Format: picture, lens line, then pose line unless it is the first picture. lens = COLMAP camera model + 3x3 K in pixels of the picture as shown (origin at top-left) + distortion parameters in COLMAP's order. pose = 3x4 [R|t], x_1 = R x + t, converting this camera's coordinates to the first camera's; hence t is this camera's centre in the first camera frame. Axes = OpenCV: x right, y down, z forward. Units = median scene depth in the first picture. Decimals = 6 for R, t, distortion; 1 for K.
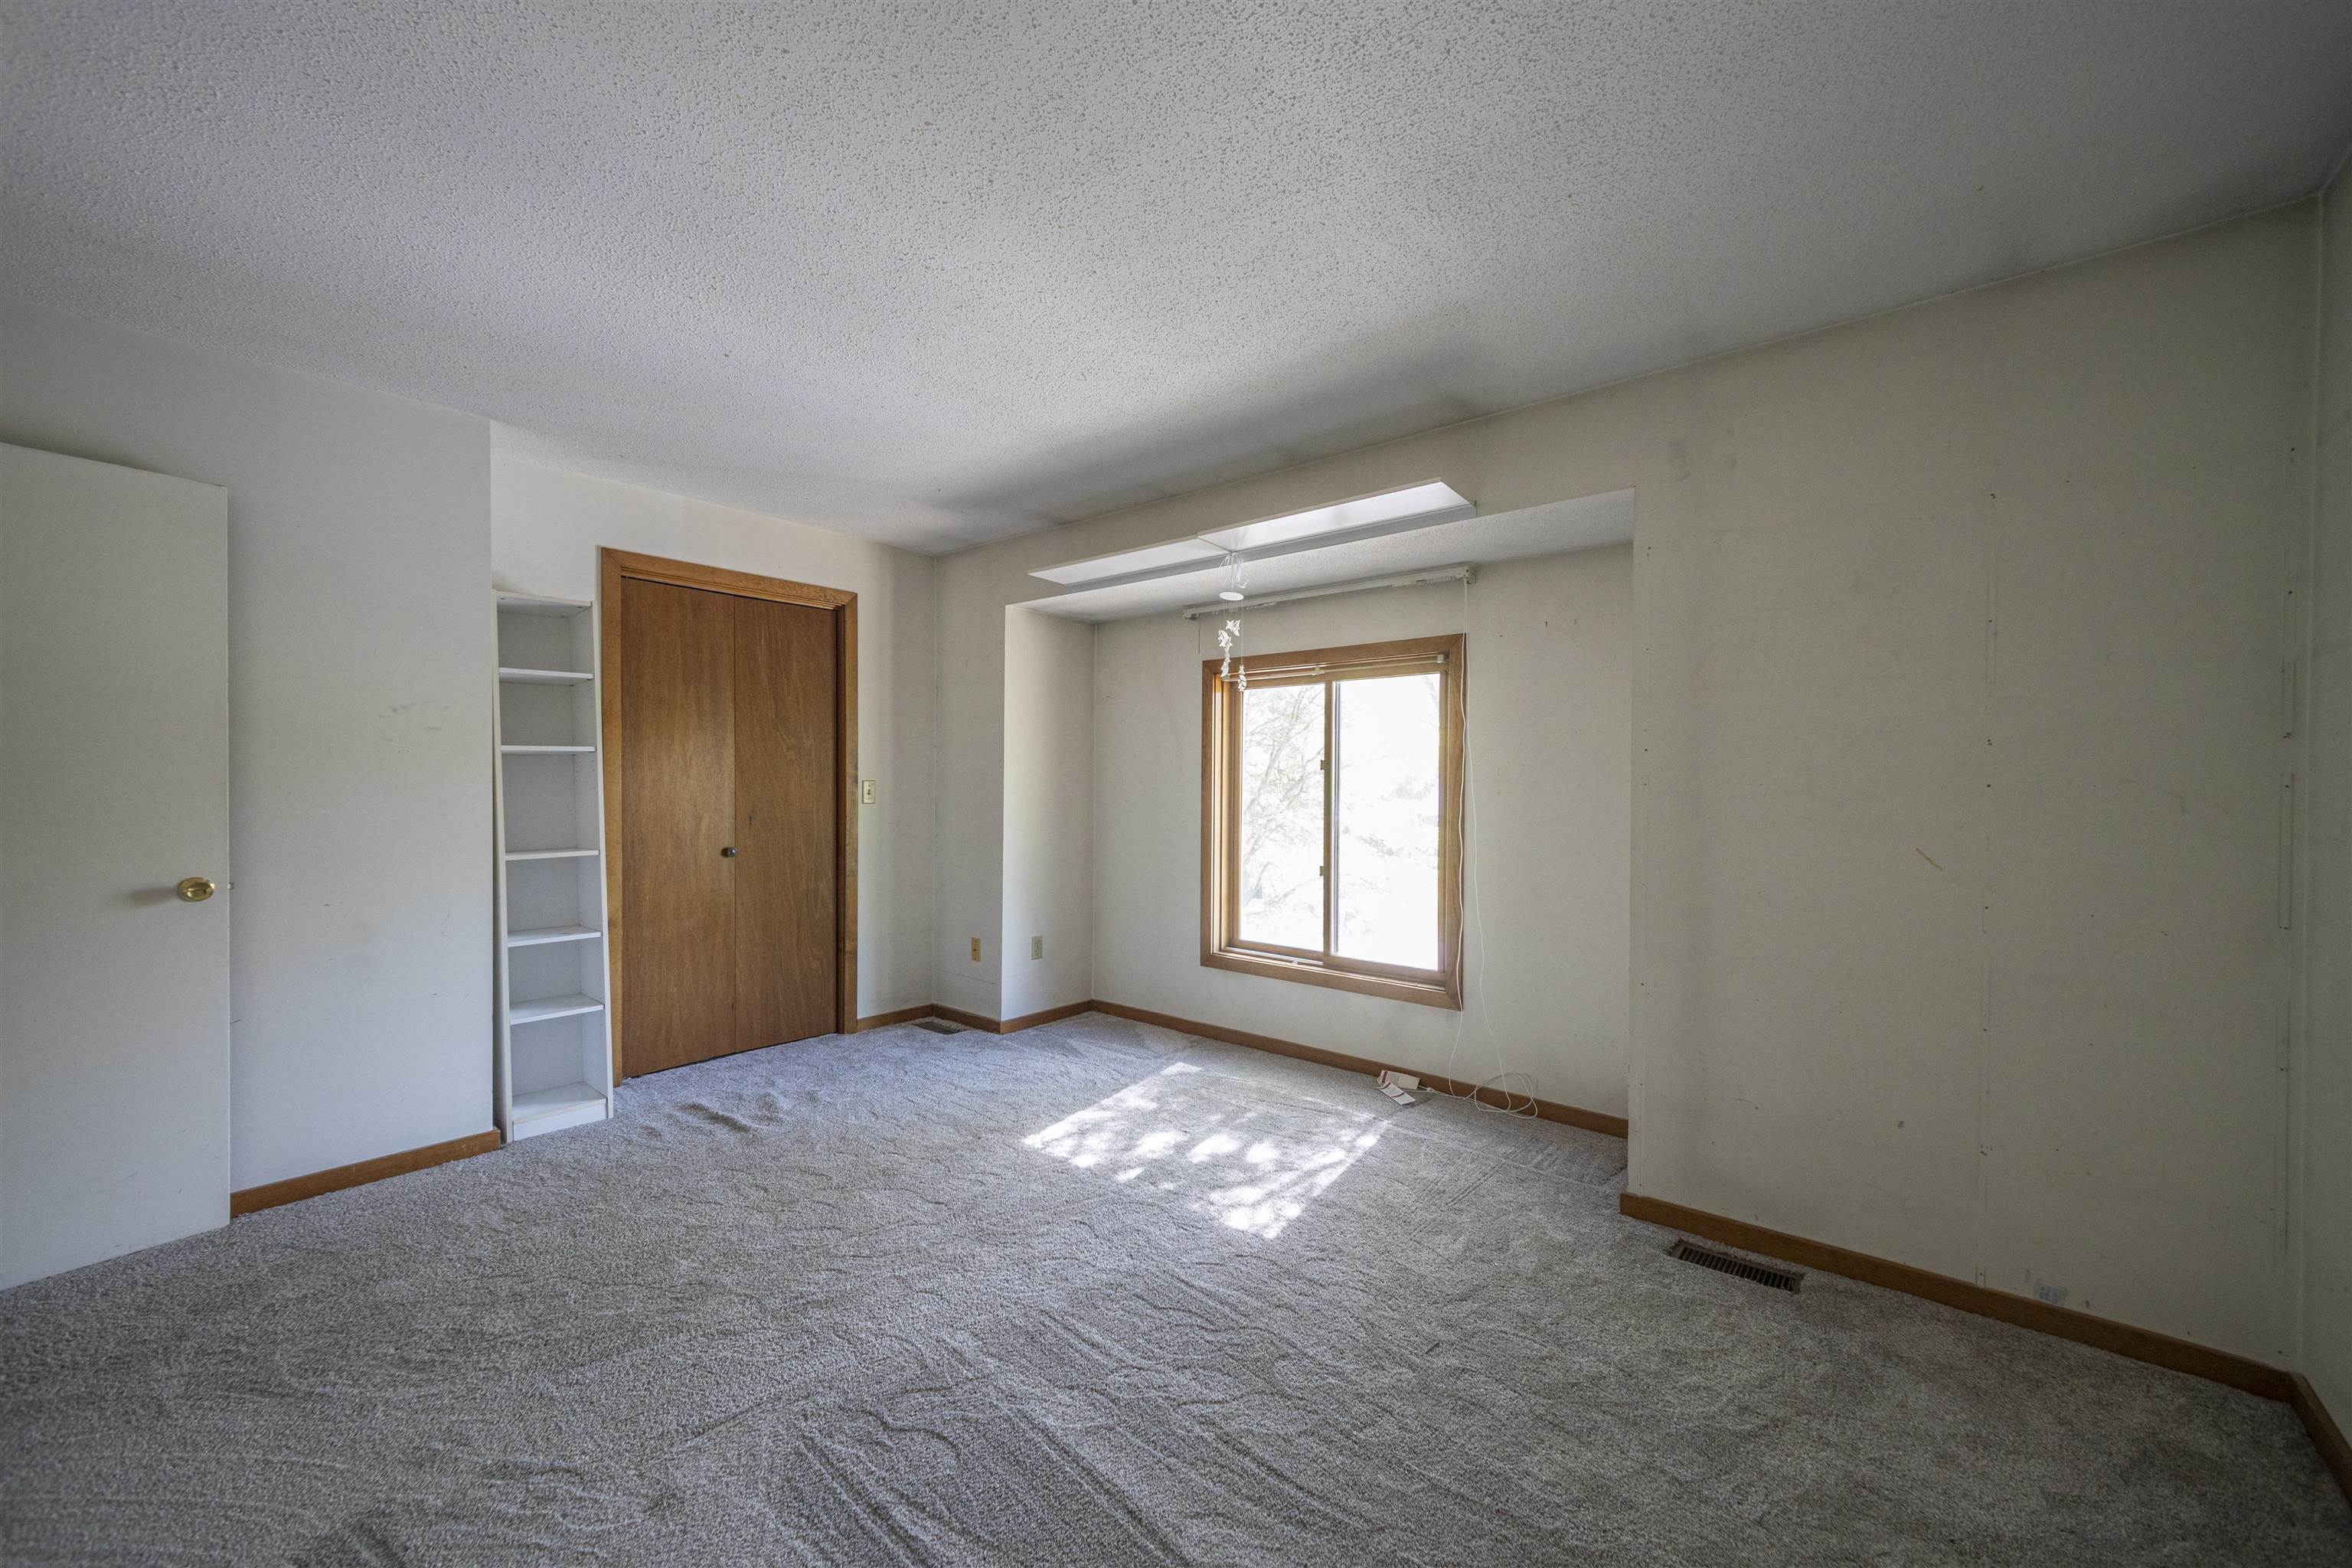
lens RADIAL K [[903.9, 0, 1174.9], [0, 903.9, 780.0], [0, 0, 1]] dist [0.009484, -0.000150]
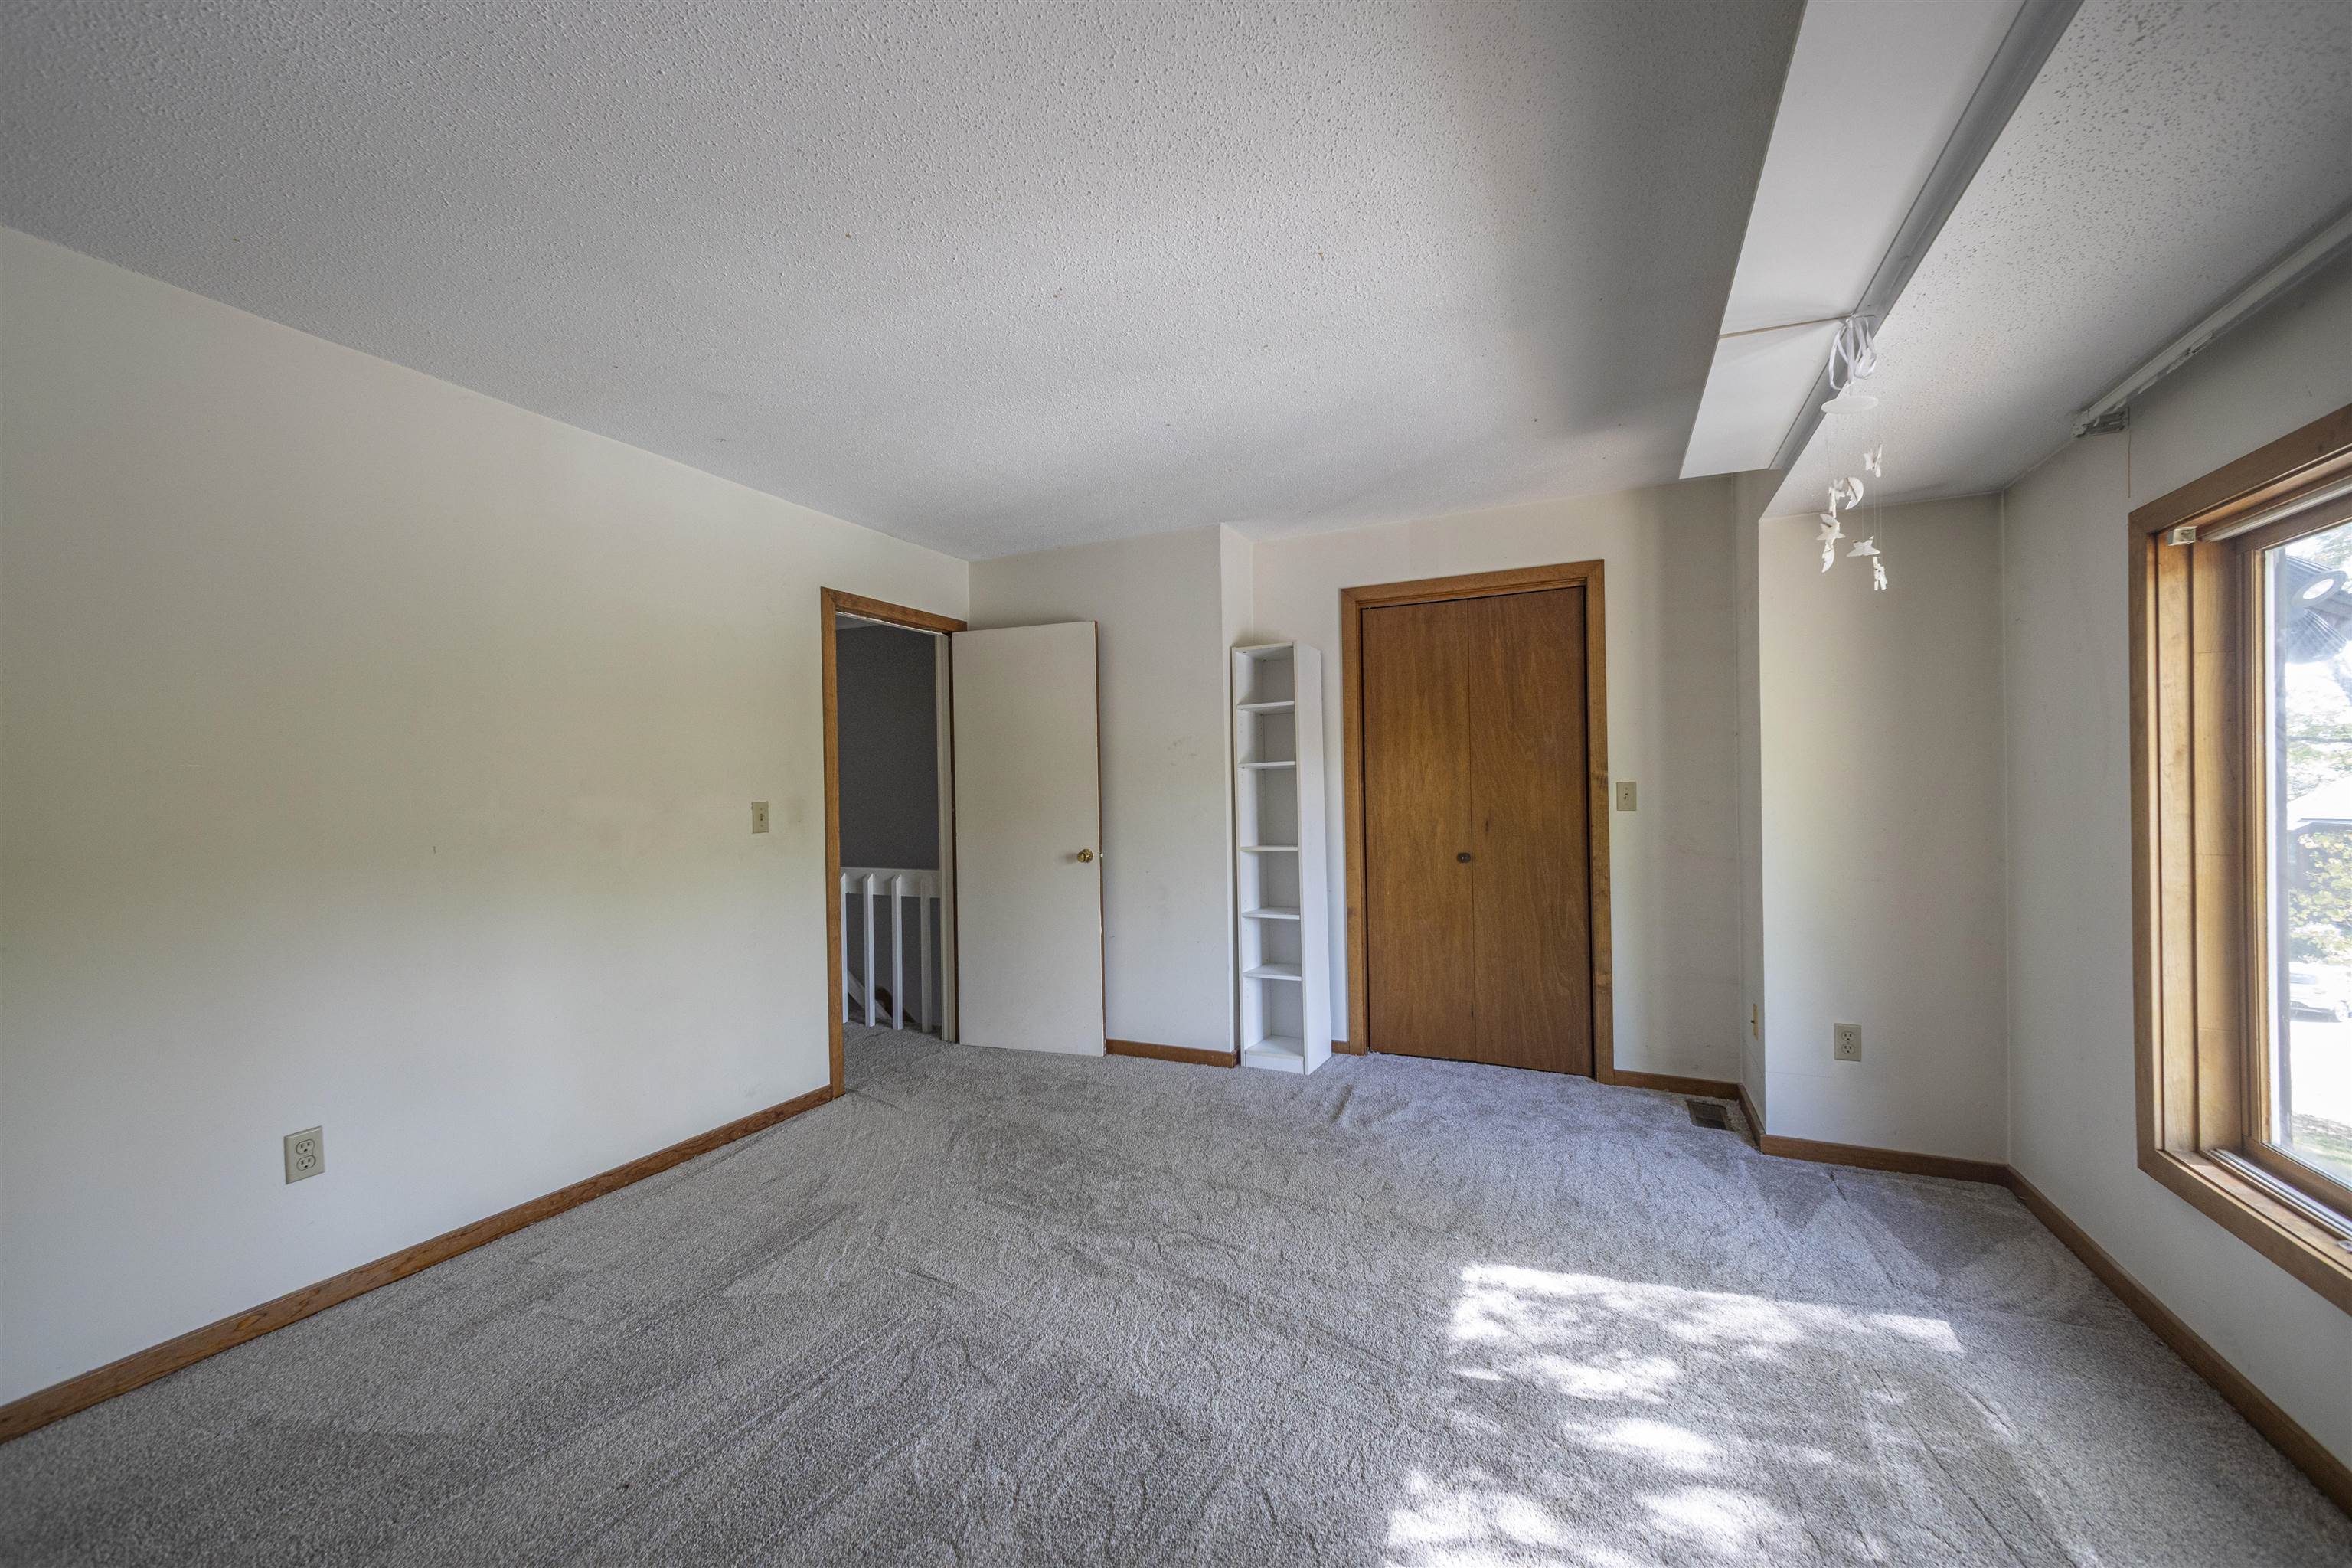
lens RADIAL K [[905.5, 0, 1184.5], [0, 905.5, 790.1], [0, 0, 1]] dist [0.009378, -0.000147]
pose [[0.267251, -0.007649, -0.963597, 0.399779], [0.019596, 0.999805, -0.002501, 0.002008], [0.963428, -0.018214, 0.267349, 0.456165]]
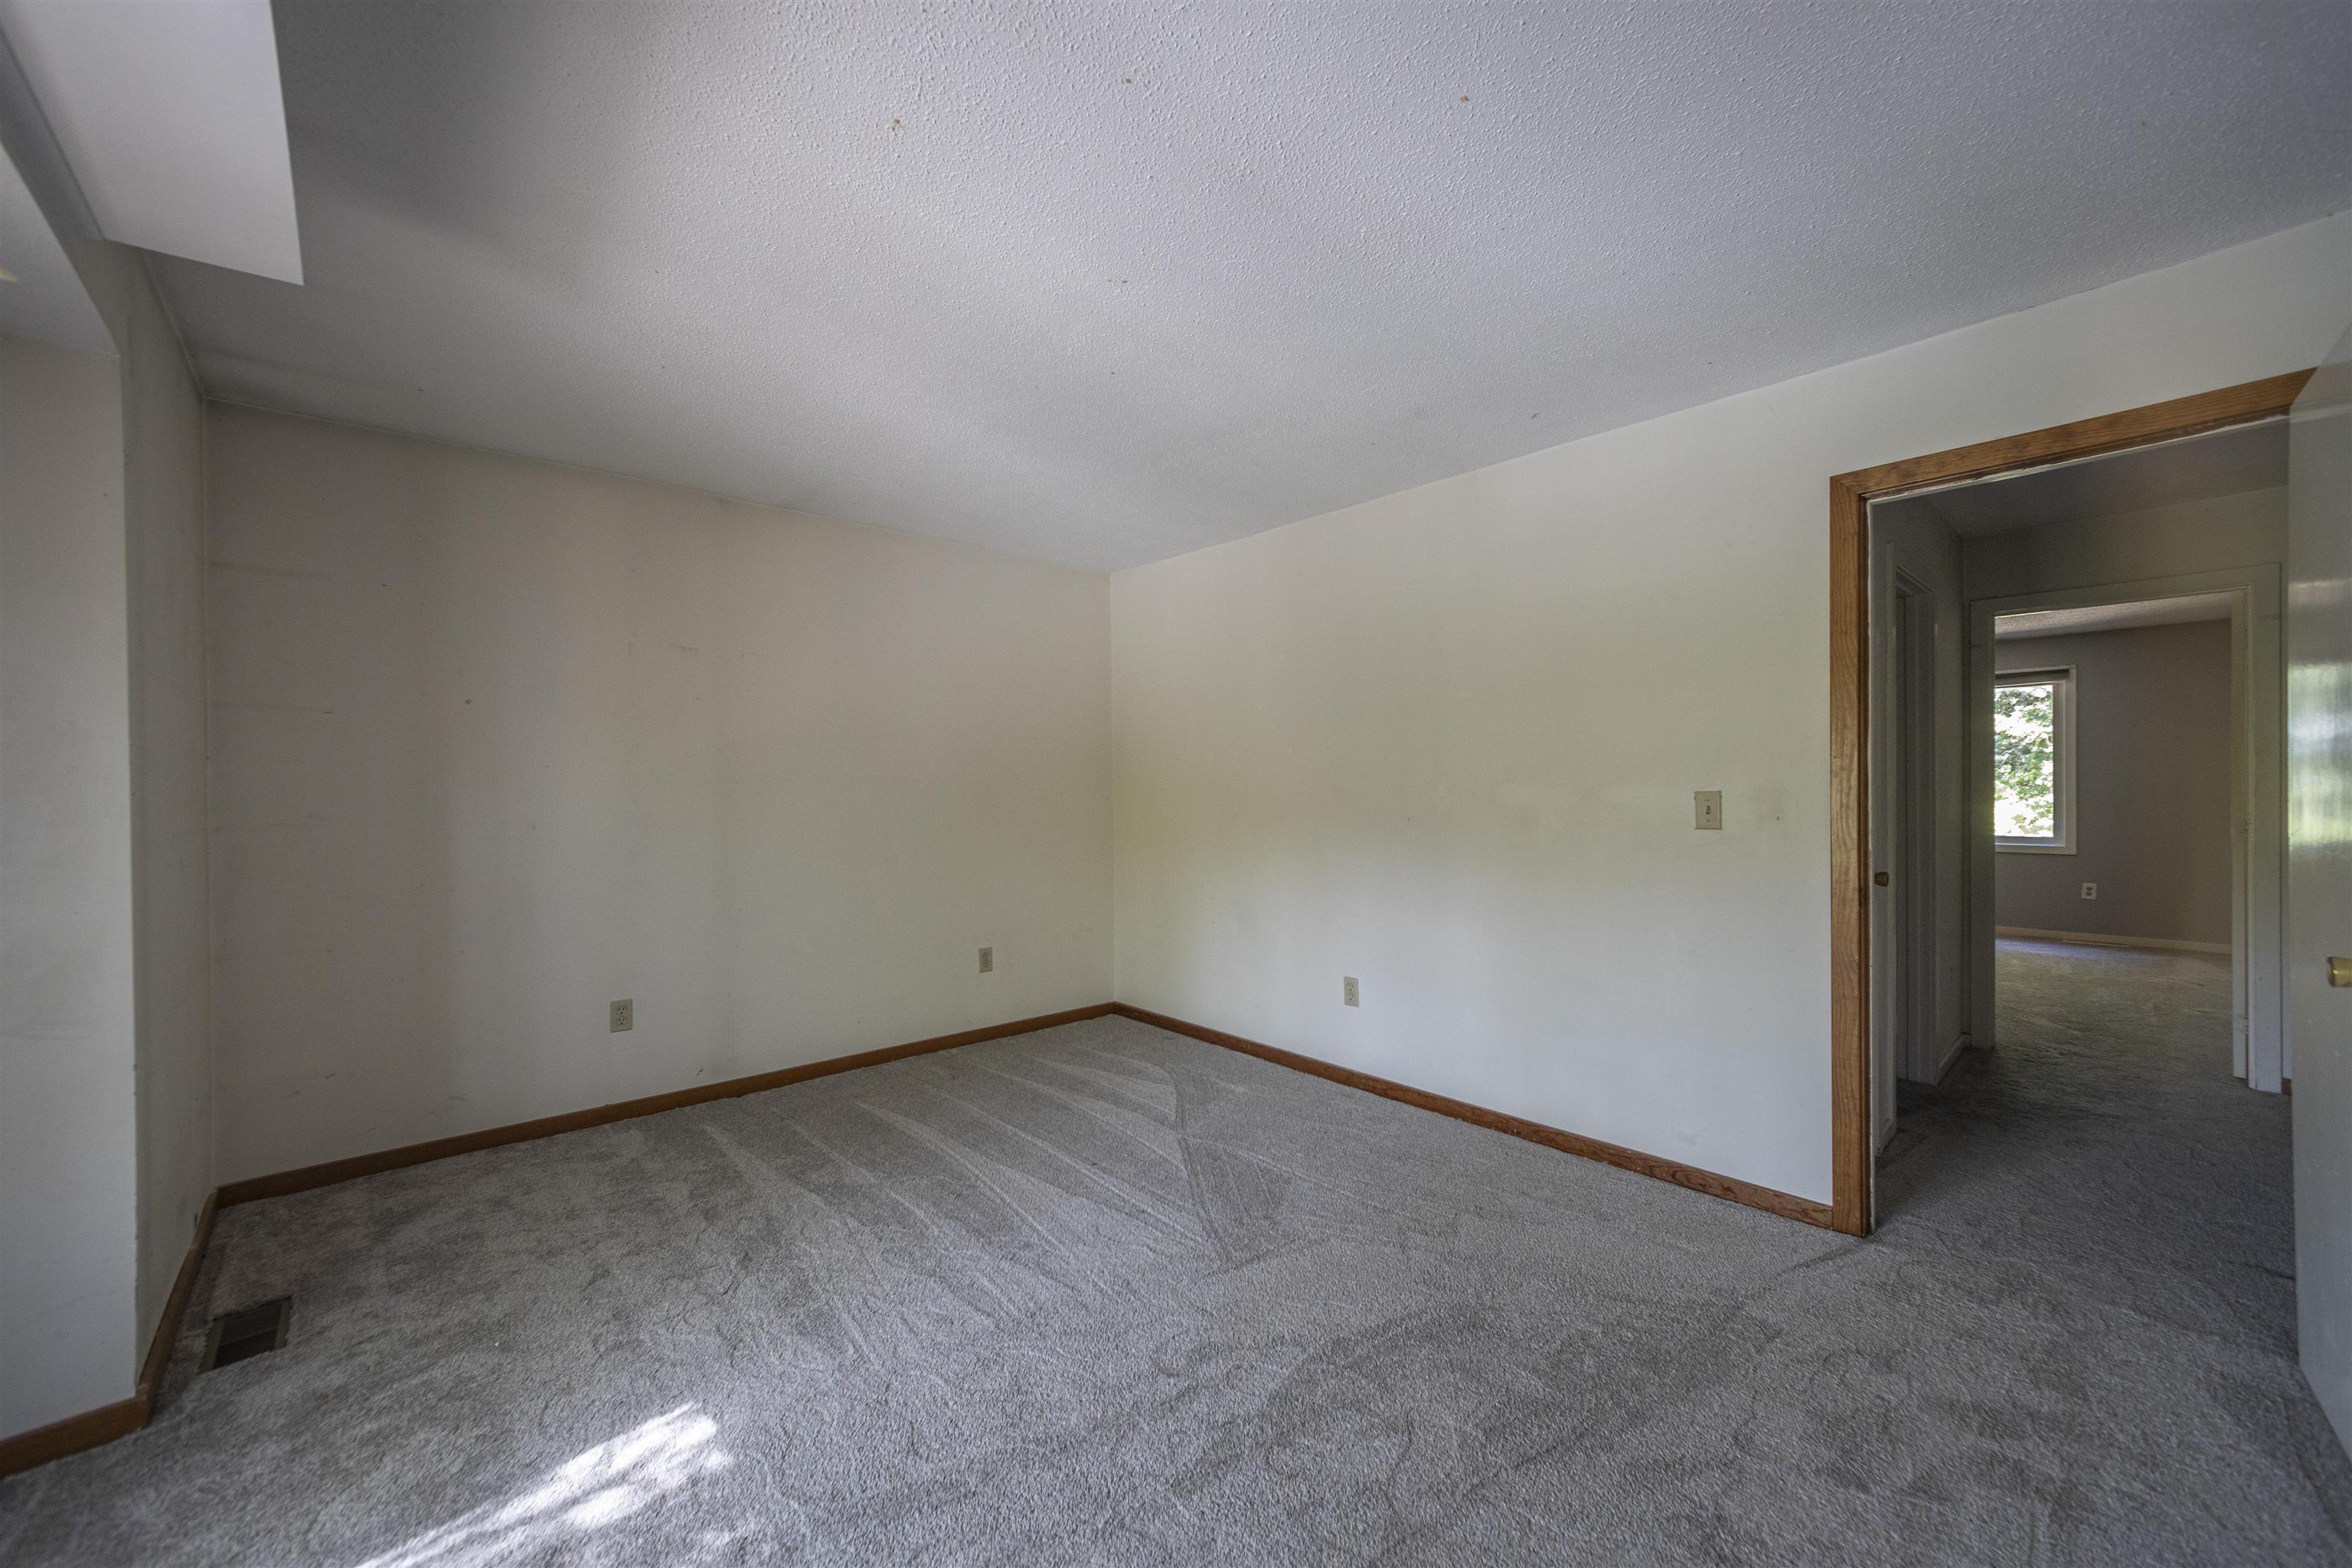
lens RADIAL K [[905.5, 0, 1184.5], [0, 905.5, 790.1], [0, 0, 1]] dist [0.009378, -0.000147]
pose [[-0.989827, 0.005153, 0.142180, -0.256692], [0.005136, 0.999987, -0.000485, 0.000300], [-0.142181, 0.000250, -0.989841, 1.060785]]
